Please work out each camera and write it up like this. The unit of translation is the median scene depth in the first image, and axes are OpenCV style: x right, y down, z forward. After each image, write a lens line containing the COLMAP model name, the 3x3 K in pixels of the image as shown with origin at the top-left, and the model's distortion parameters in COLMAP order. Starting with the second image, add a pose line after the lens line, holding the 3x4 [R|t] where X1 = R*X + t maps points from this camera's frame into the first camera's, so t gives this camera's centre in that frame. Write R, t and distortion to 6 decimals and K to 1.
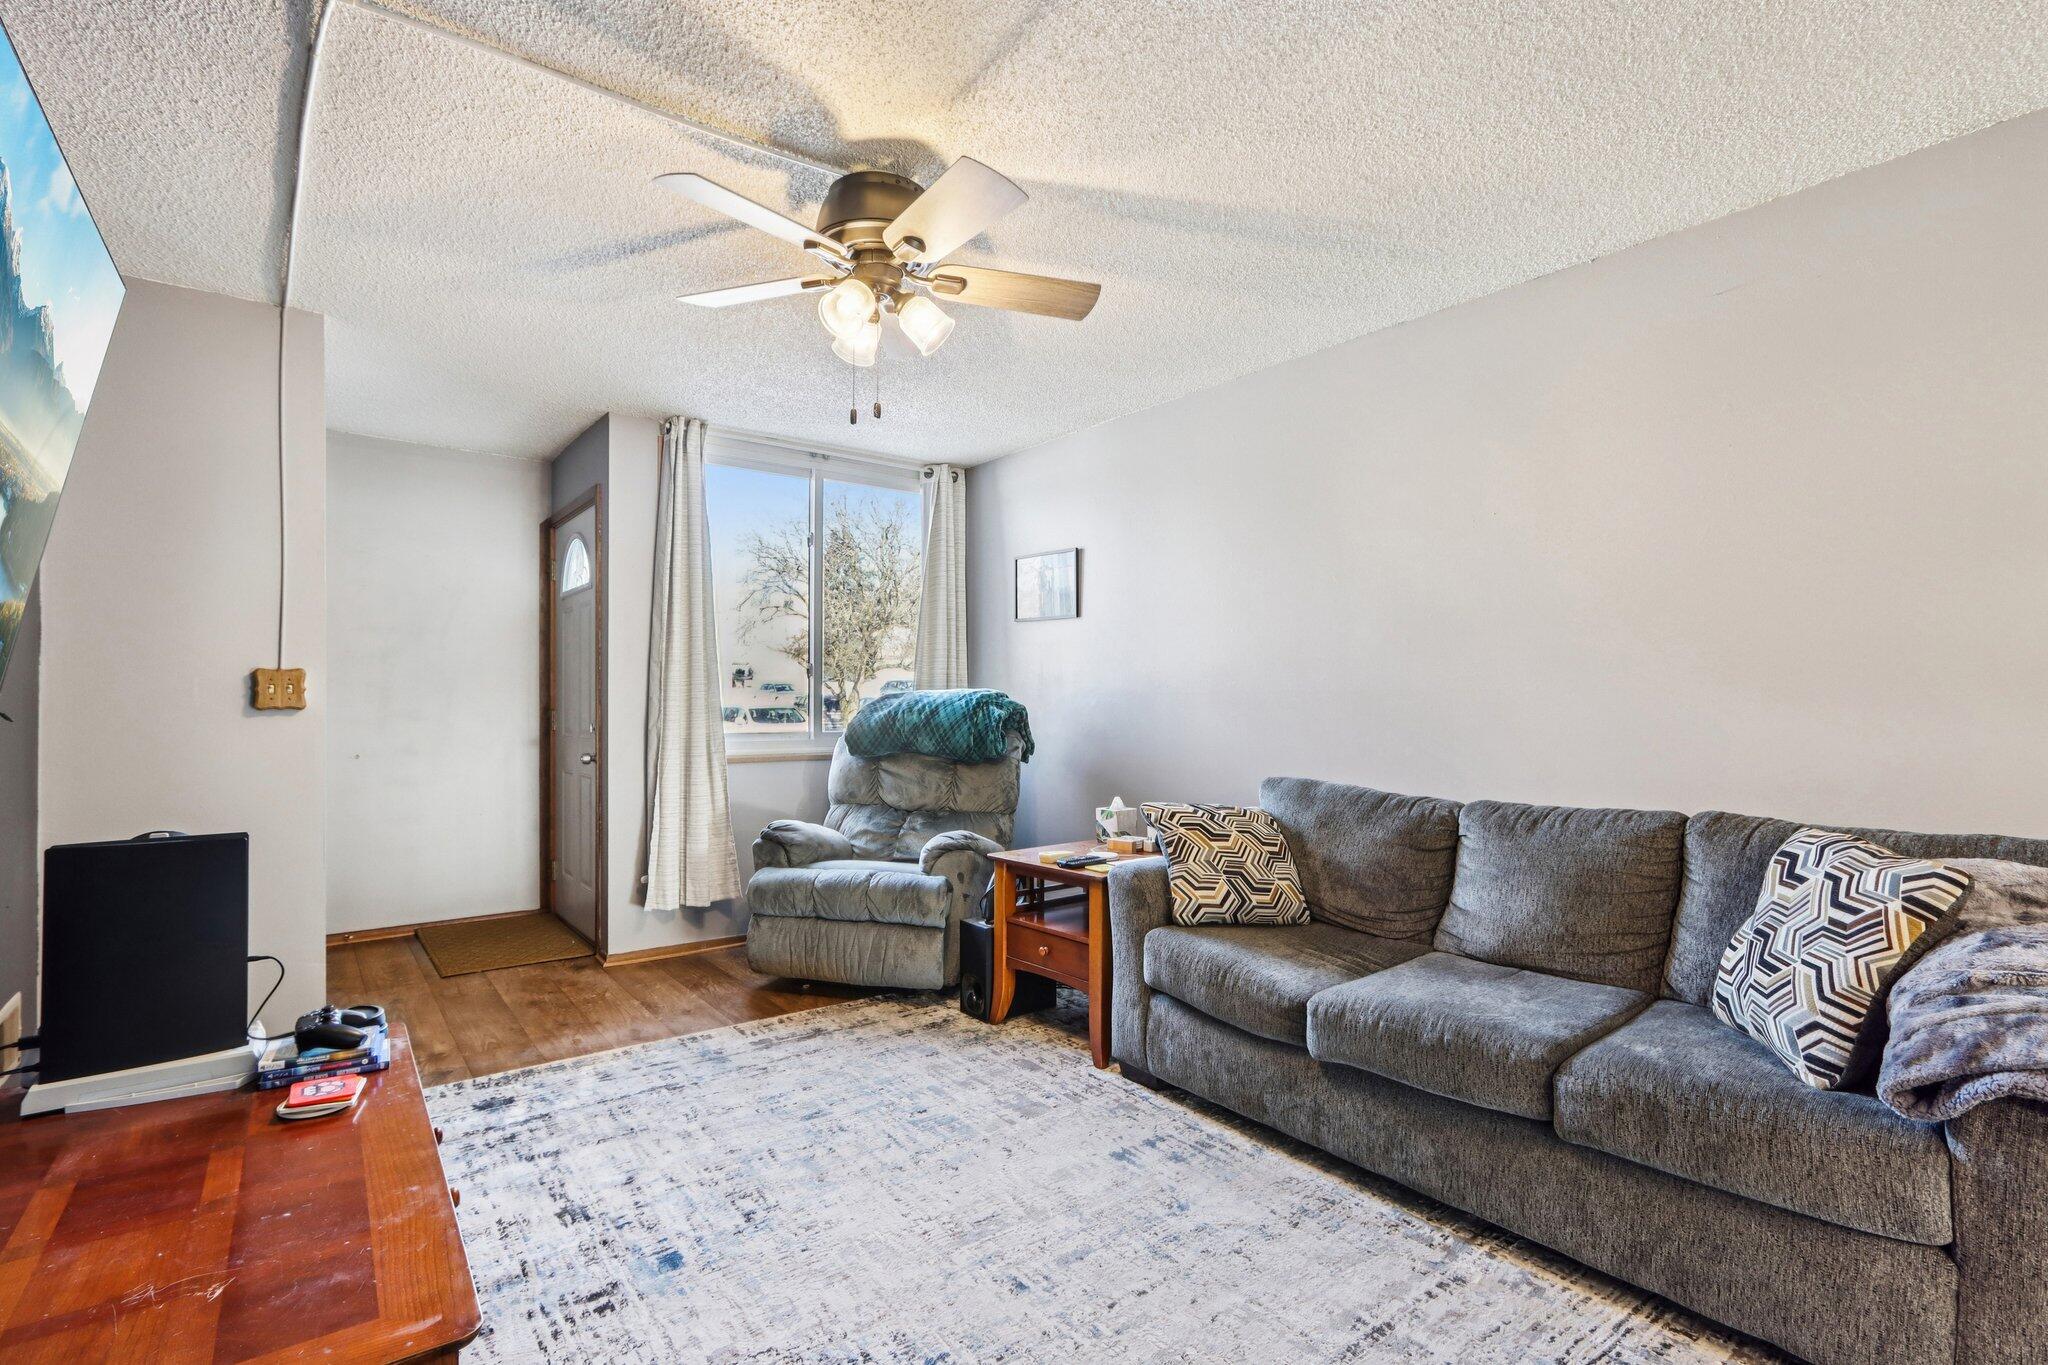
lens RADIAL K [[957.1, 0, 1026.4], [0, 957.1, 690.4], [0, 0, 1]] dist [-0.003706, 0.000040]
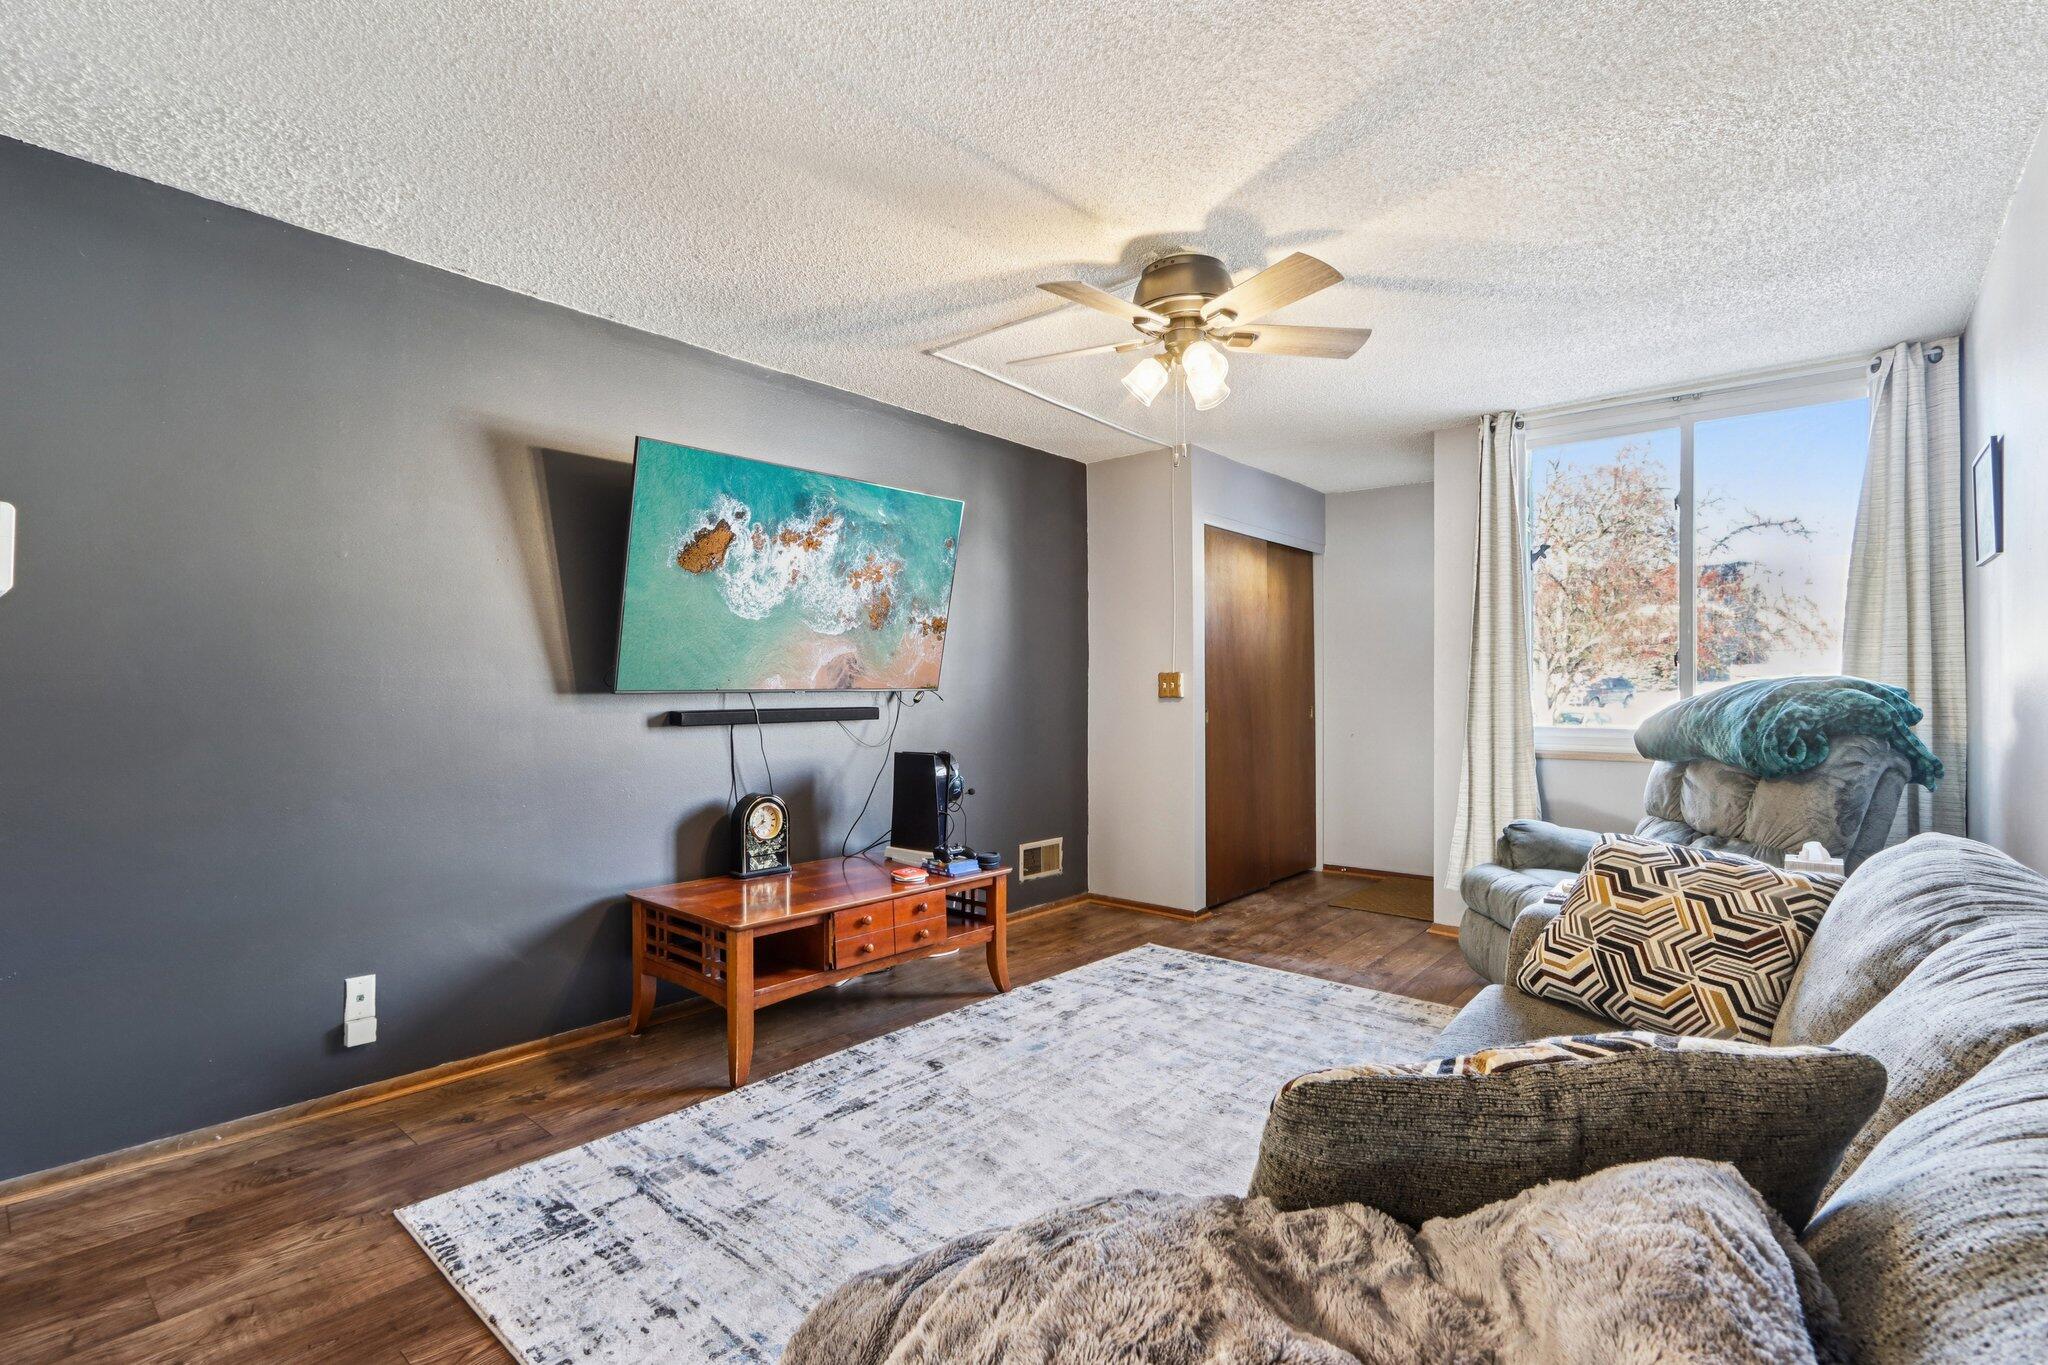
lens RADIAL K [[958.3, 0, 1024.0], [0, 958.3, 682.5], [0, 0, 1]] dist [-0.002151, -0.000026]
pose [[0.201110, -0.010154, -0.979516, 0.766231], [0.007013, 0.999936, -0.008926, 0.007523], [0.979543, -0.005074, 0.201169, 0.437039]]
